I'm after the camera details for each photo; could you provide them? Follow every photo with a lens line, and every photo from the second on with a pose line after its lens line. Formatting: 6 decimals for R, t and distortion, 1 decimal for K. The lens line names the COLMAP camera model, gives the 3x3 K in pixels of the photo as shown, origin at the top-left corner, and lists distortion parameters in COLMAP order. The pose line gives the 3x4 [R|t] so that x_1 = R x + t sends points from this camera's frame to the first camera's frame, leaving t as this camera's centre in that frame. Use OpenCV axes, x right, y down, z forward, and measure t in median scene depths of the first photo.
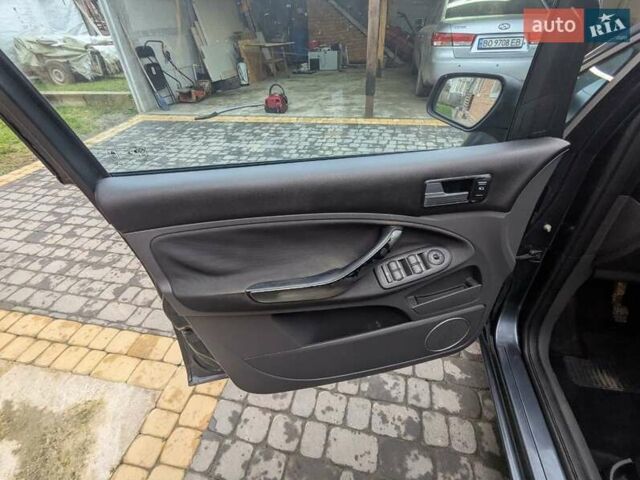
lens RADIAL K [[303.4, 0, 318.5], [0, 303.4, 238.9], [0, 0, 1]] dist [-0.000958, 0.001572]
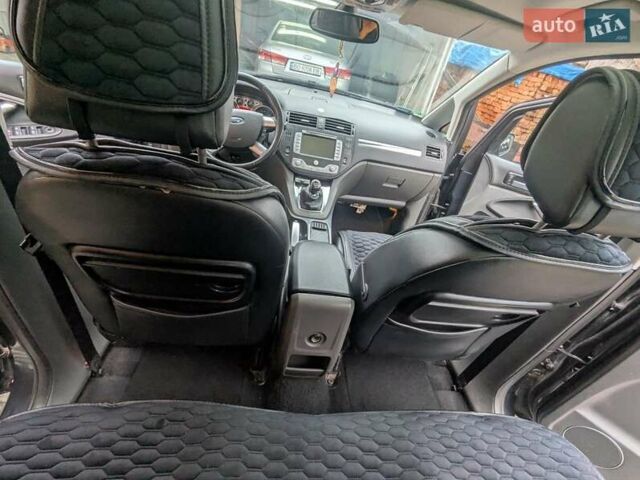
lens RADIAL K [[303.4, 0, 321.3], [0, 303.4, 239.3], [0, 0, 1]] dist [-0.000958, 0.001572]
pose [[0.930214, 0.049882, 0.363612, 0.222608], [-0.039954, 0.998596, -0.034779, 0.123661], [-0.364836, 0.017824, 0.930901, -0.218777]]
